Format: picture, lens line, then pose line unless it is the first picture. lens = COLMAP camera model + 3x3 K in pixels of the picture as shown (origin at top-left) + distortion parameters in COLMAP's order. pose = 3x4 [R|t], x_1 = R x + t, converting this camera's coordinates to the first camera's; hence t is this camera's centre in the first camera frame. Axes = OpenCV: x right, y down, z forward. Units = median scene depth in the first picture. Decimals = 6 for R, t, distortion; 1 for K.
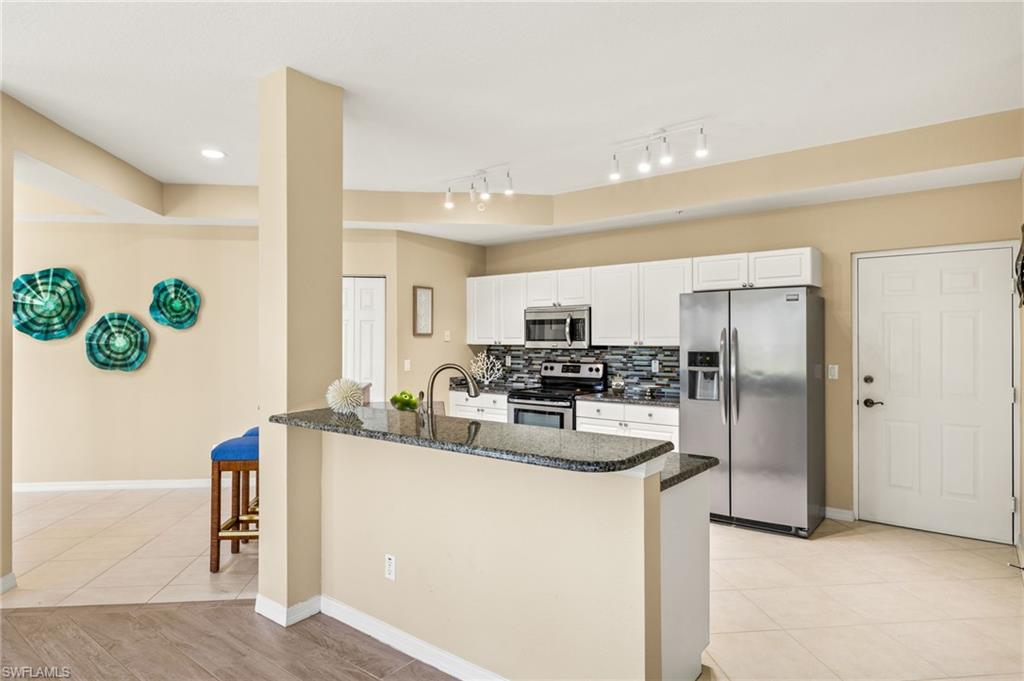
lens RADIAL K [[596.0, 0, 509.2], [0, 596.0, 338.6], [0, 0, 1]] dist [-0.020457, -0.000663]
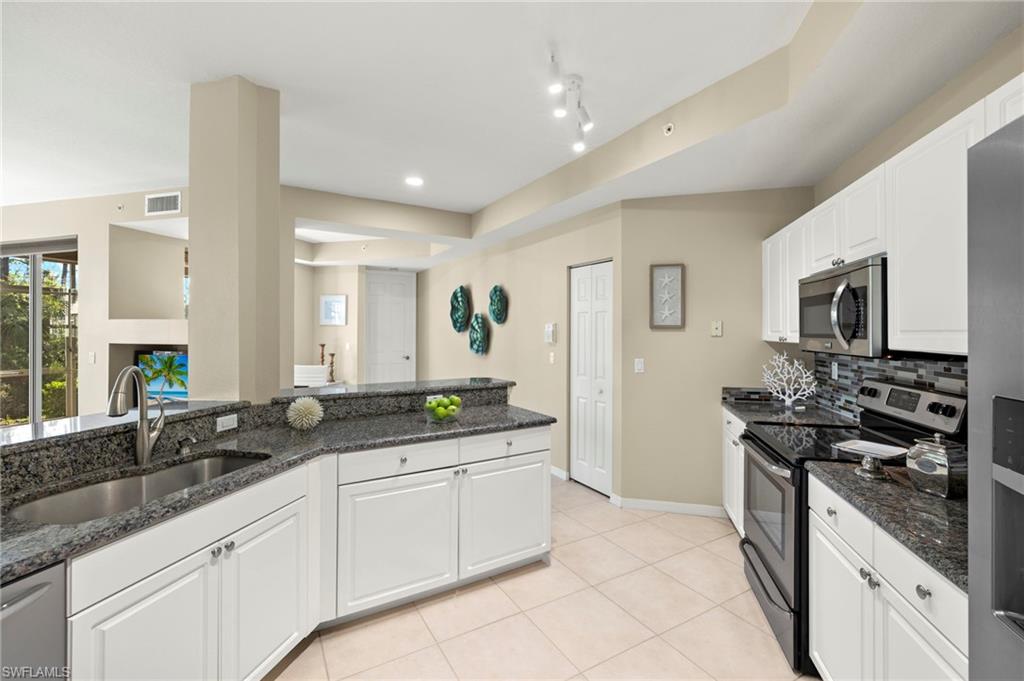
lens RADIAL K [[431.2, 0, 506.4], [0, 431.2, 334.2], [0, 0, 1]] dist [0.003734, 0.000277]
pose [[0.403079, 0.005404, -0.915149, 0.285164], [0.001818, 0.999976, 0.006706, -0.001944], [0.915163, -0.004366, 0.403059, 0.593169]]
